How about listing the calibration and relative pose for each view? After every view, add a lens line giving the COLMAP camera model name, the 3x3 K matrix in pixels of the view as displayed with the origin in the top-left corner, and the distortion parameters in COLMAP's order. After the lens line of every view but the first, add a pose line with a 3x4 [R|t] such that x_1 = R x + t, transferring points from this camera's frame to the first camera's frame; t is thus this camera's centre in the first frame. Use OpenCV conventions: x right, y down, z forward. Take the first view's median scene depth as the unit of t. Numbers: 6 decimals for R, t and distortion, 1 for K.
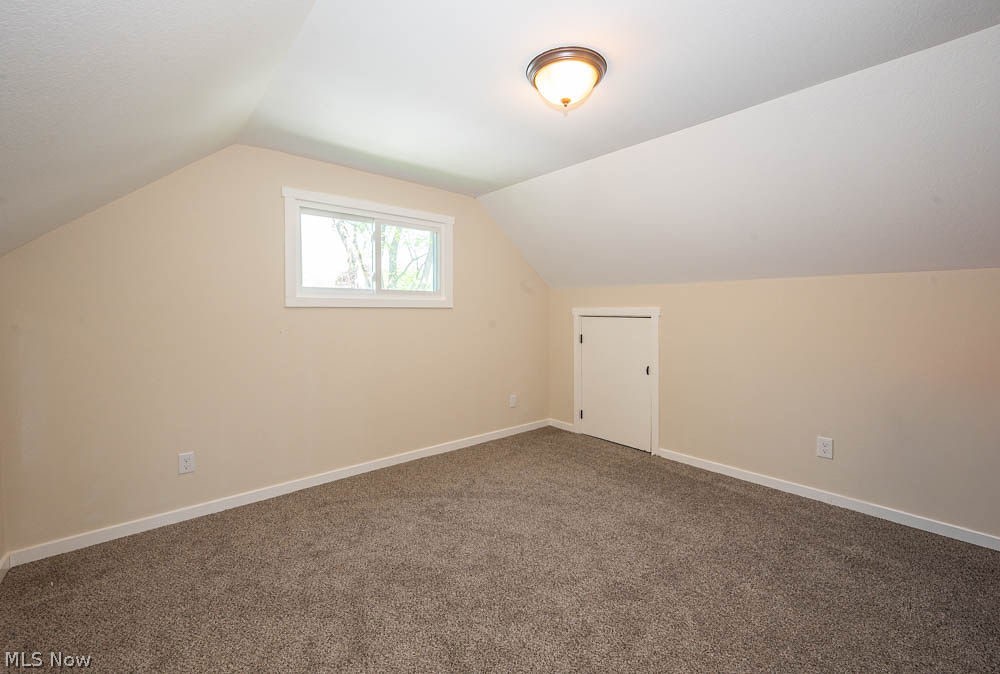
lens RADIAL K [[413.4, 0, 500.9], [0, 413.4, 329.5], [0, 0, 1]] dist [0.001349, 0.000179]
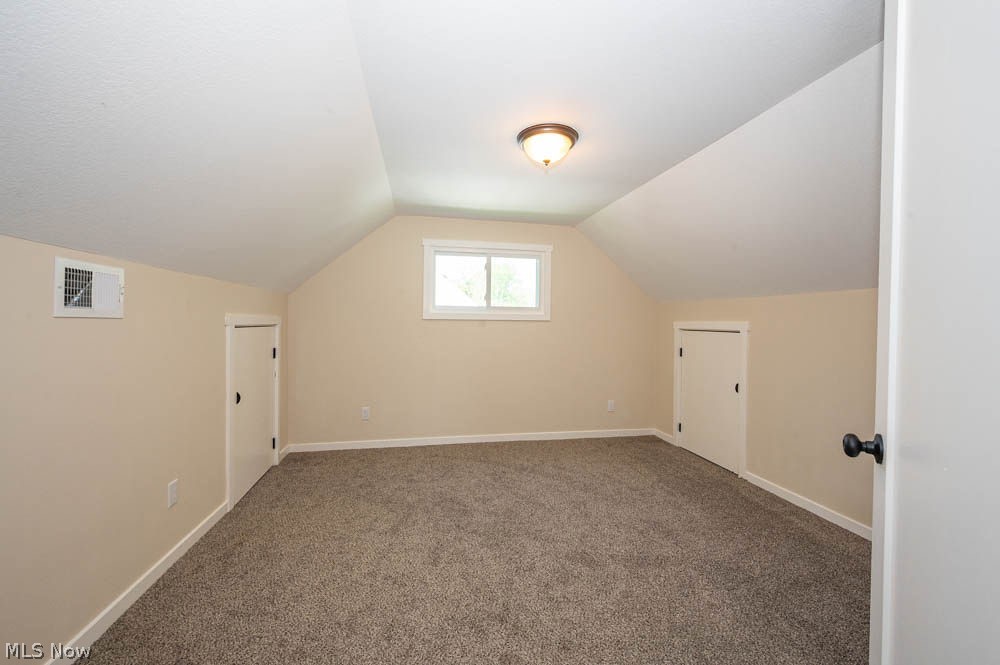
lens RADIAL K [[396.2, 0, 500.0], [0, 396.2, 332.5], [0, 0, 1]] dist [-0.000267, 0.000003]
pose [[0.862165, 0.022871, -0.506111, 0.391758], [-0.033317, 0.999378, -0.011594, 0.000636], [0.505531, 0.026858, 0.862391, -0.077147]]
